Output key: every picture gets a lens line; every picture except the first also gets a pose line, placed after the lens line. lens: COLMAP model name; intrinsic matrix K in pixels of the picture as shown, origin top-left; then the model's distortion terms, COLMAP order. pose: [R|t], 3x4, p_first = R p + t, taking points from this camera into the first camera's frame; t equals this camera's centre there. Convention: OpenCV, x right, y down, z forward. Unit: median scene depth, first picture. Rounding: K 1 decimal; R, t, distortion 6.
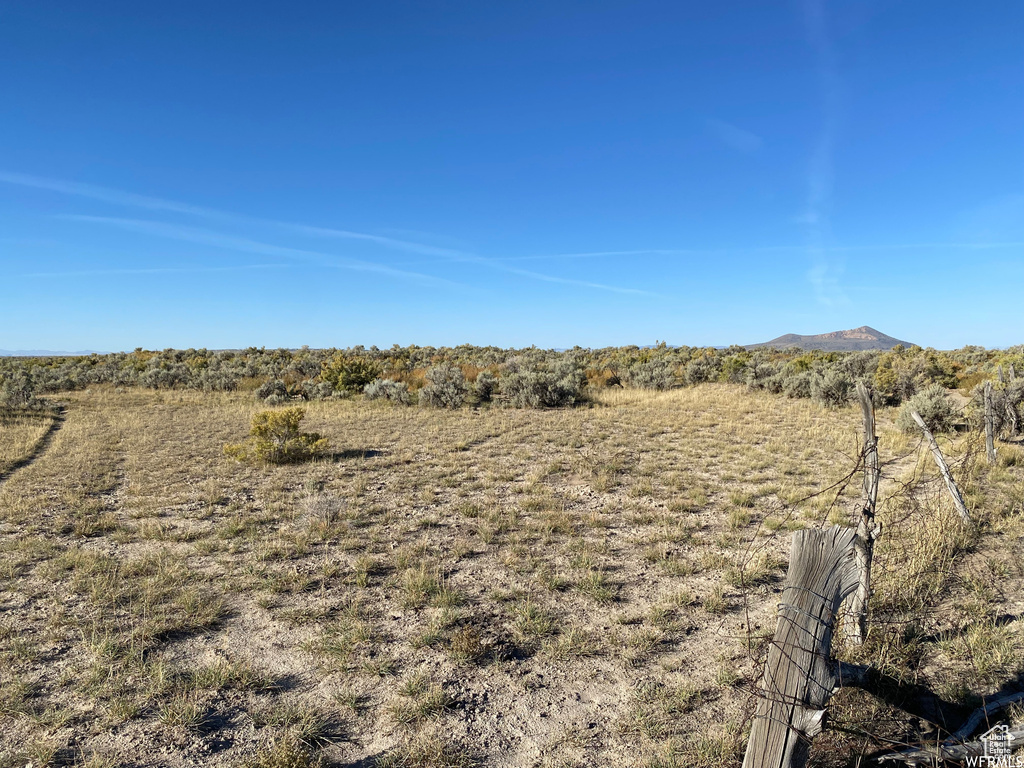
lens RADIAL K [[749.3, 0, 511.1], [0, 749.3, 392.8], [0, 0, 1]] dist [-0.003336, -0.023011]
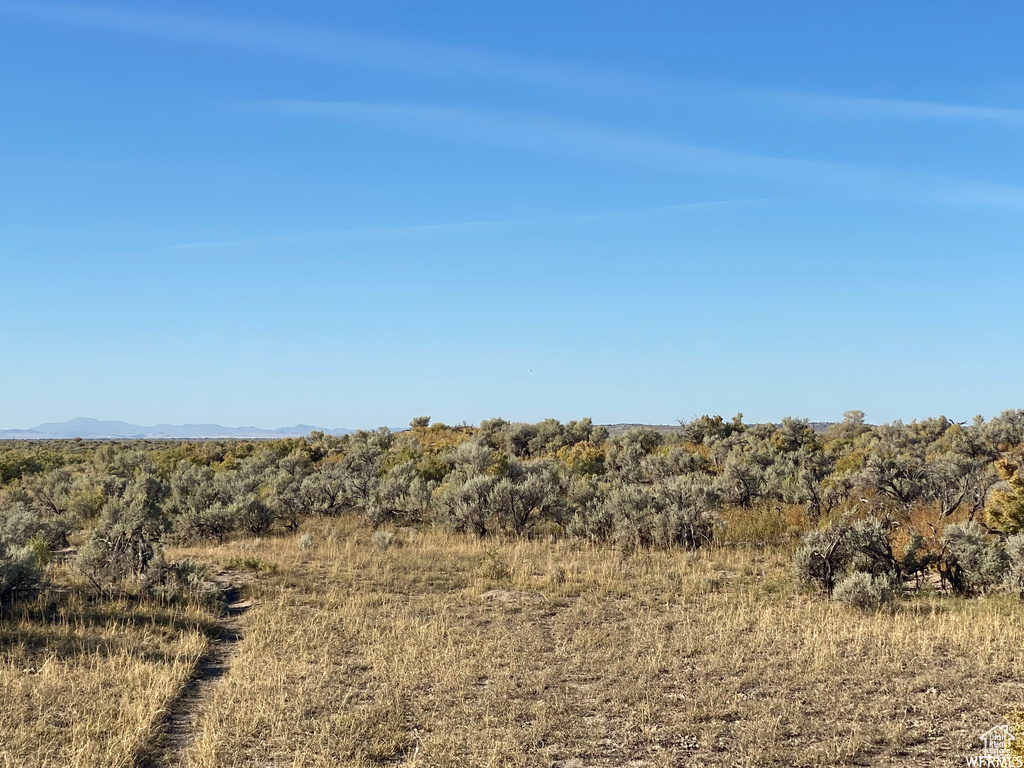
lens RADIAL K [[2067.9, 0, 512.0], [0, 2067.9, 384.0], [0, 0, 1]] dist [0.024203, 0.000000]
pose [[0.915457, -0.005592, -0.402377, -0.142676], [-0.025712, 0.997048, -0.072354, -0.010820], [0.401593, 0.076582, 0.912611, 0.245337]]
